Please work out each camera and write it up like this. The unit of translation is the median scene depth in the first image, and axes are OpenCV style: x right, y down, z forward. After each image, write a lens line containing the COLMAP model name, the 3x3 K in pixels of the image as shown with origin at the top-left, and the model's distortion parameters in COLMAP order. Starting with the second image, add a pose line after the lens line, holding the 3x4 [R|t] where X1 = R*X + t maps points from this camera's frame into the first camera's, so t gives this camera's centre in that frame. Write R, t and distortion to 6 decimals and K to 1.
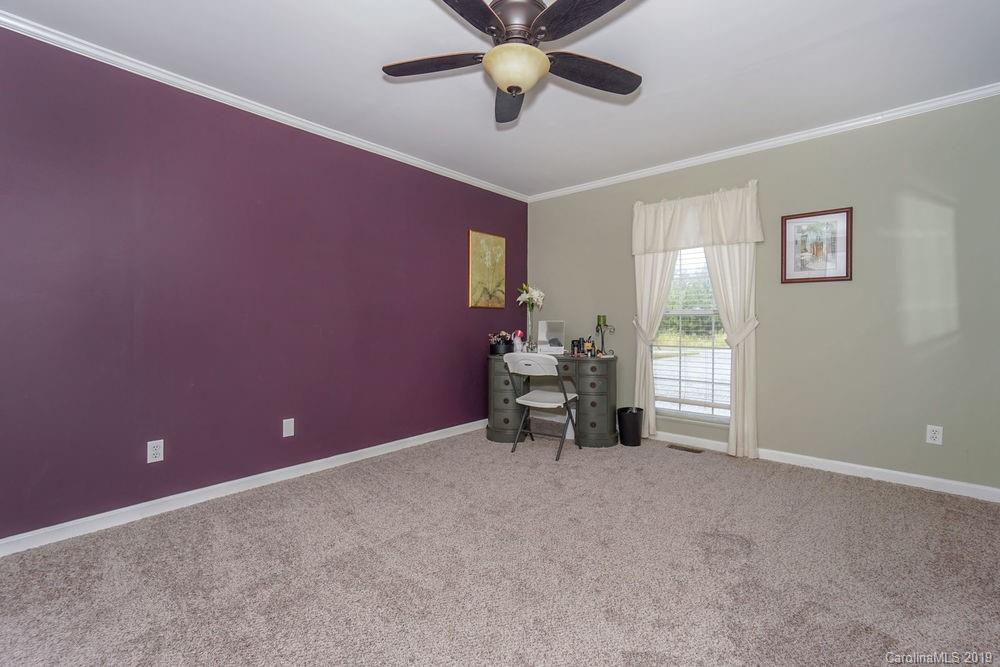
lens RADIAL K [[424.5, 0, 498.6], [0, 424.5, 322.1], [0, 0, 1]] dist [-0.019917, -0.000108]
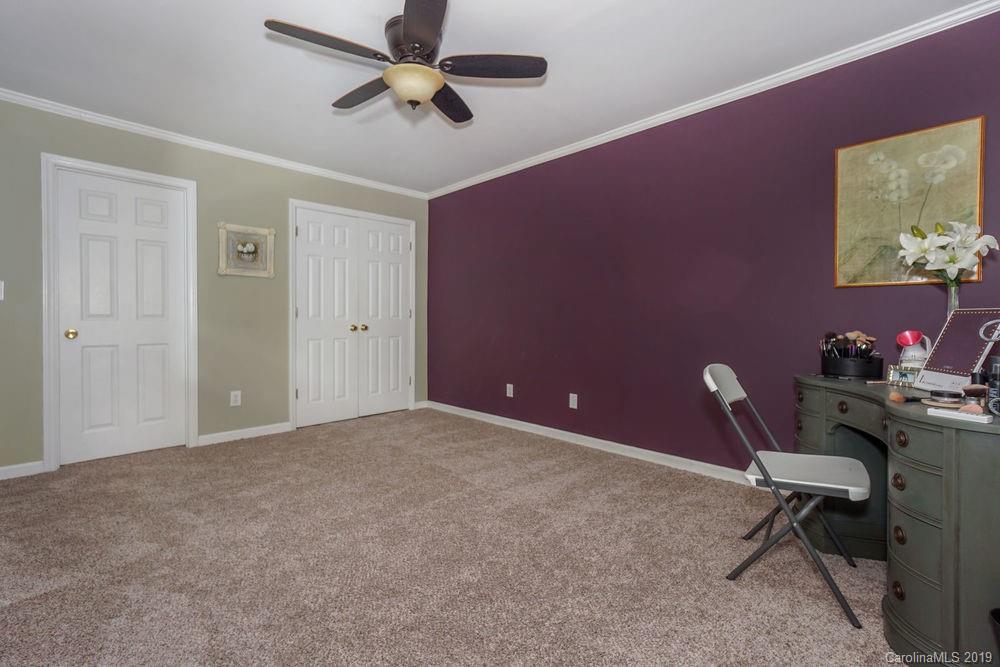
lens RADIAL K [[424.5, 0, 498.6], [0, 424.5, 322.1], [0, 0, 1]] dist [-0.019917, -0.000108]
pose [[-0.097069, 0.011083, -0.995216, 0.520200], [0.006302, 0.999925, 0.010520, 0.000235], [0.995258, -0.005250, -0.097132, 0.610624]]
